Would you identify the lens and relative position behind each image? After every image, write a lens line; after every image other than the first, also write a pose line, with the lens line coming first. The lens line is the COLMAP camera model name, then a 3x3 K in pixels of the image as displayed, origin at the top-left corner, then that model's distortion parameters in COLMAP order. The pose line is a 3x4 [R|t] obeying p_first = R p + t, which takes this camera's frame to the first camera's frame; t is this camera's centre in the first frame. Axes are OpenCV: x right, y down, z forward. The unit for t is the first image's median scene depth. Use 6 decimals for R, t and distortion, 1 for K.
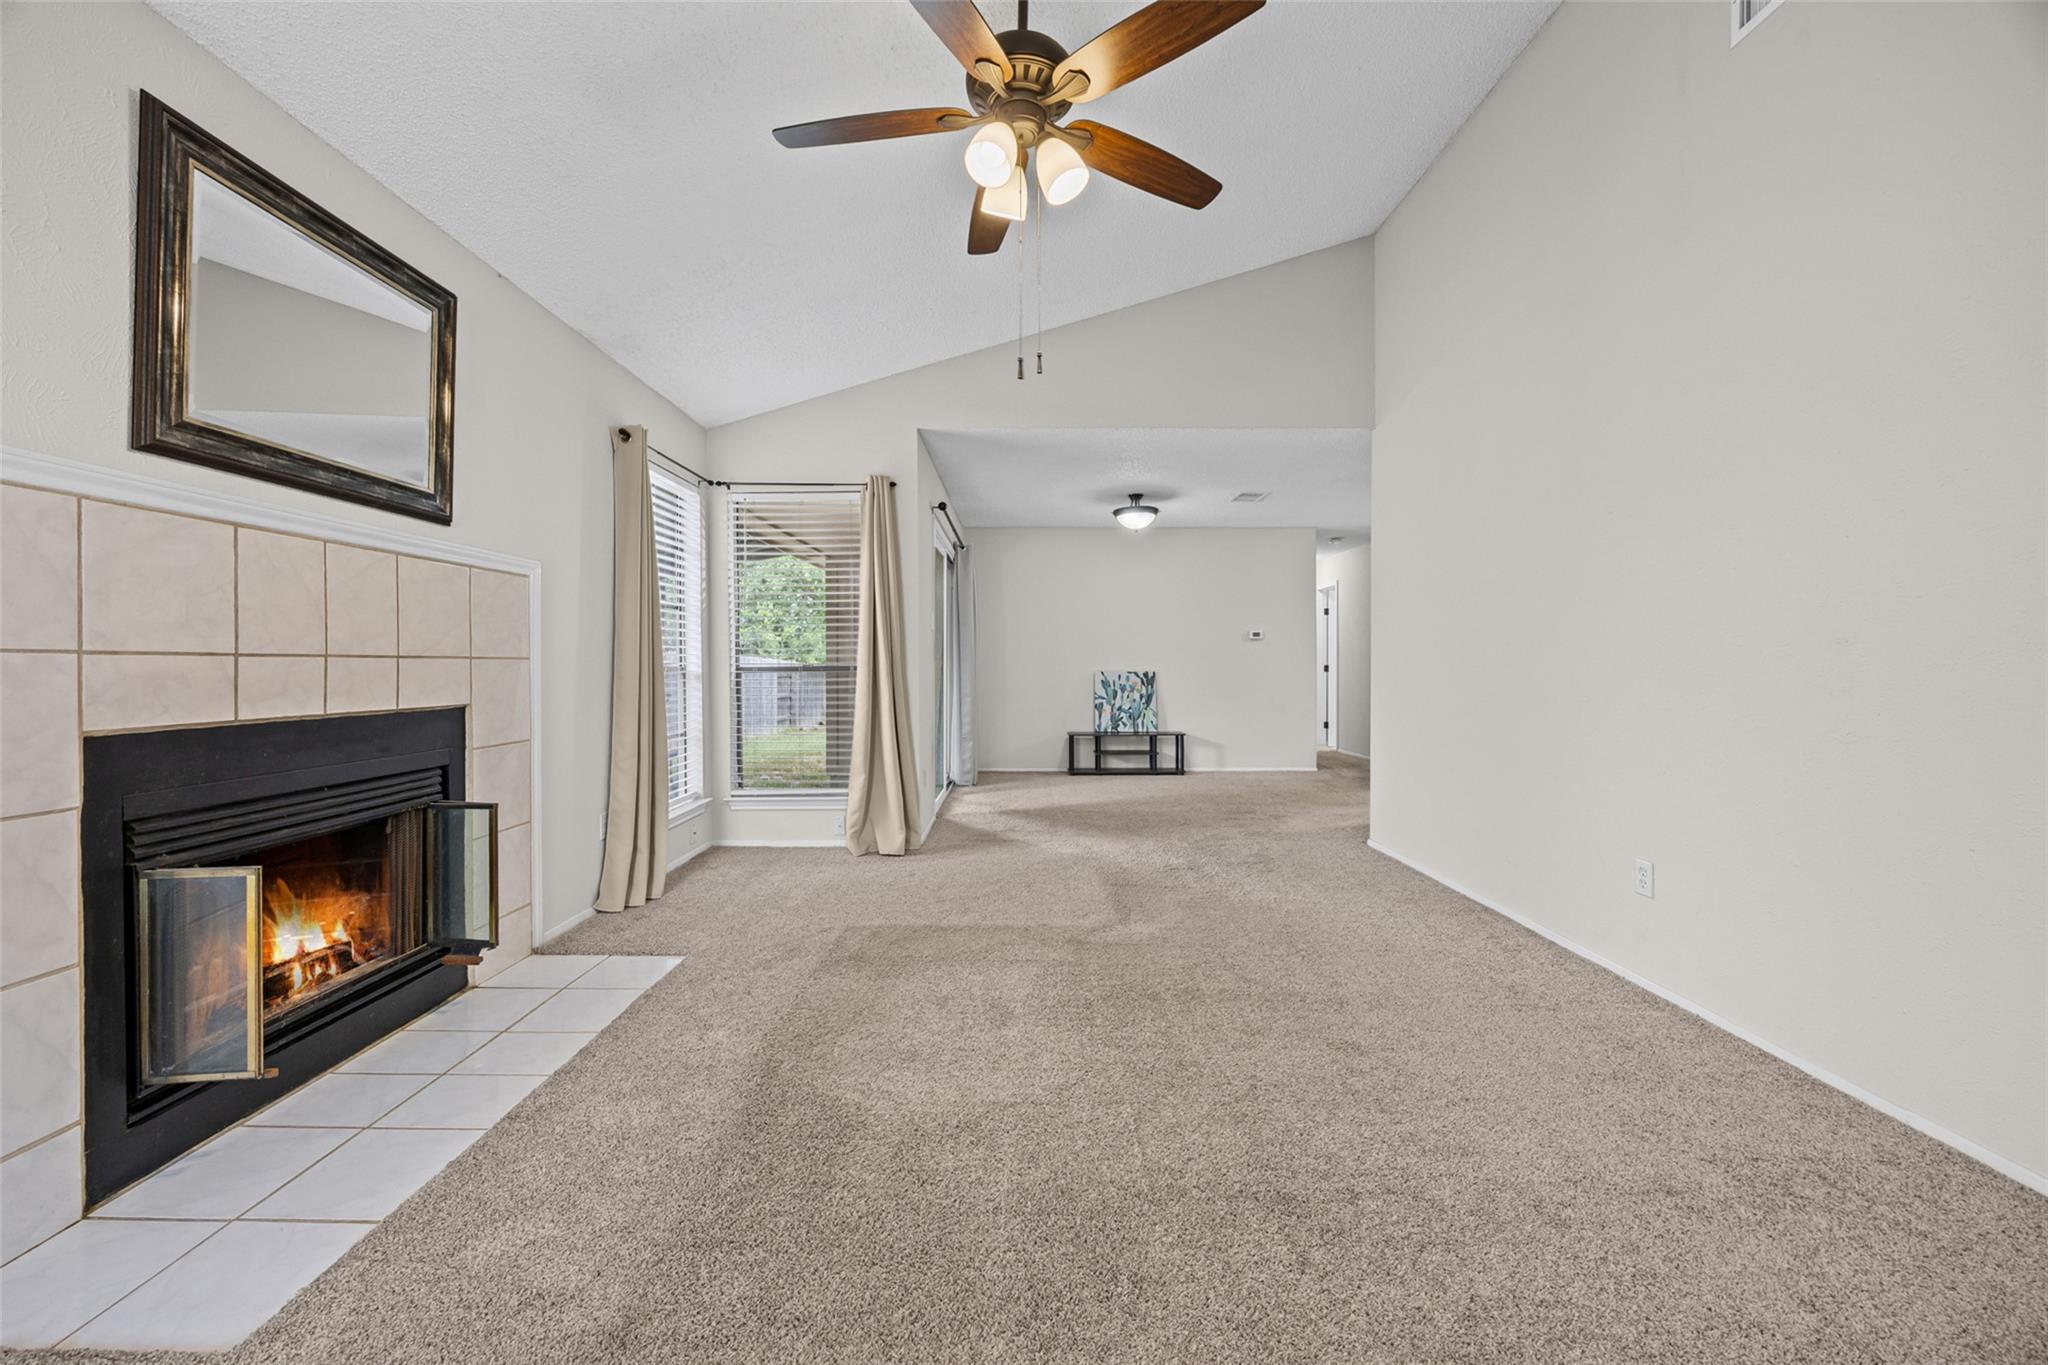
lens RADIAL K [[772.4, 0, 1014.4], [0, 772.4, 667.4], [0, 0, 1]] dist [0.001738, 0.000252]
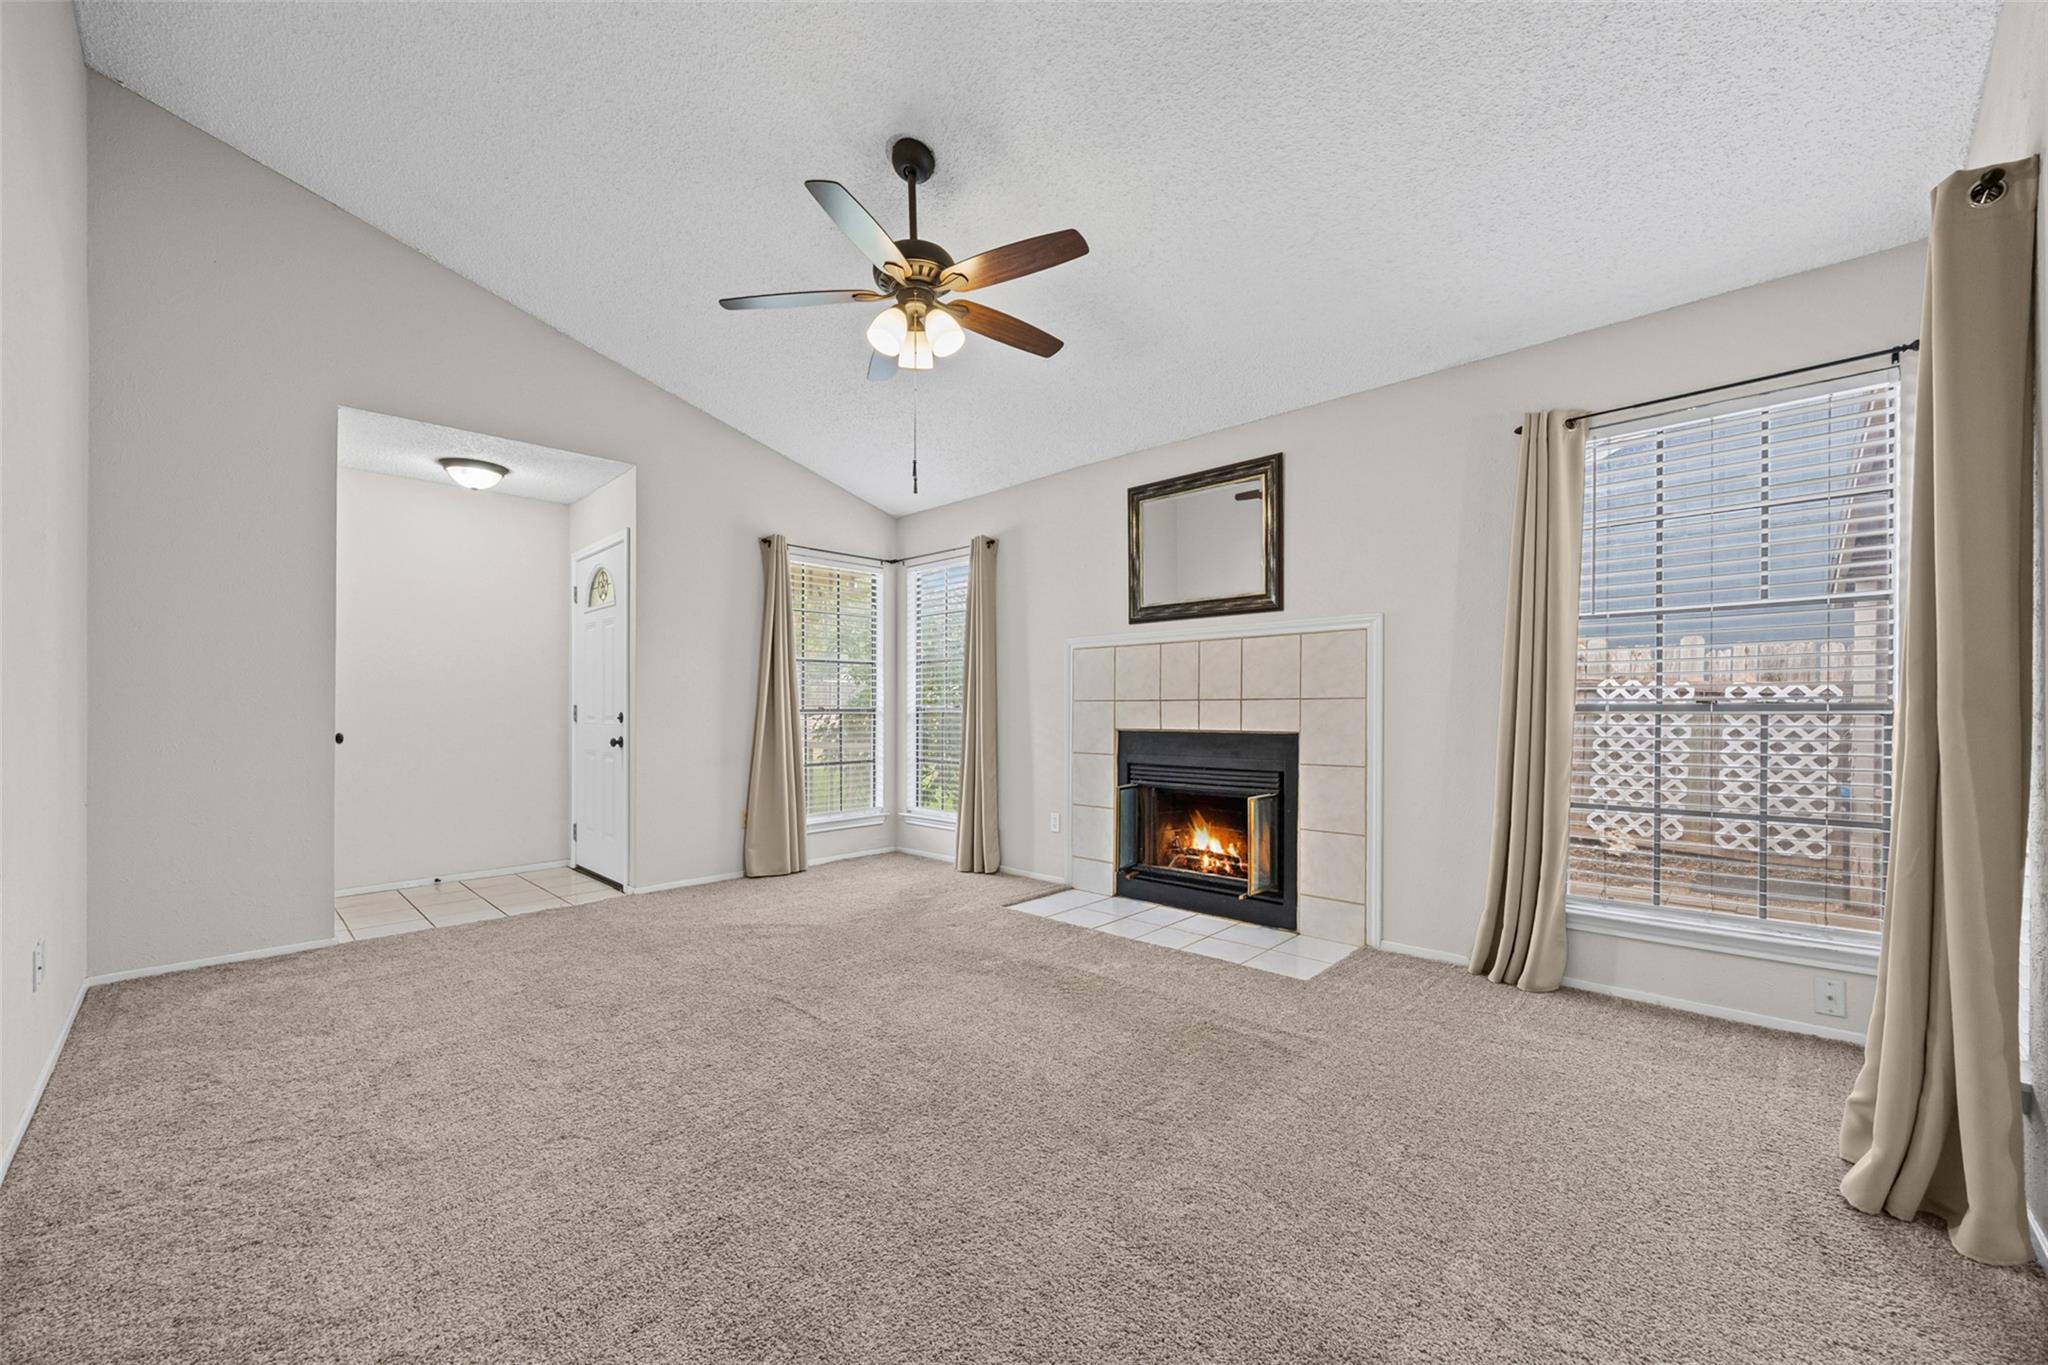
lens RADIAL K [[787.3, 0, 1026.7], [0, 787.3, 694.0], [0, 0, 1]] dist [-0.002040, 0.000169]
pose [[-0.680371, -0.005192, -0.732849, 0.574863], [0.005095, 0.999917, -0.011814, -0.005936], [0.732850, -0.011771, -0.680289, 1.357594]]
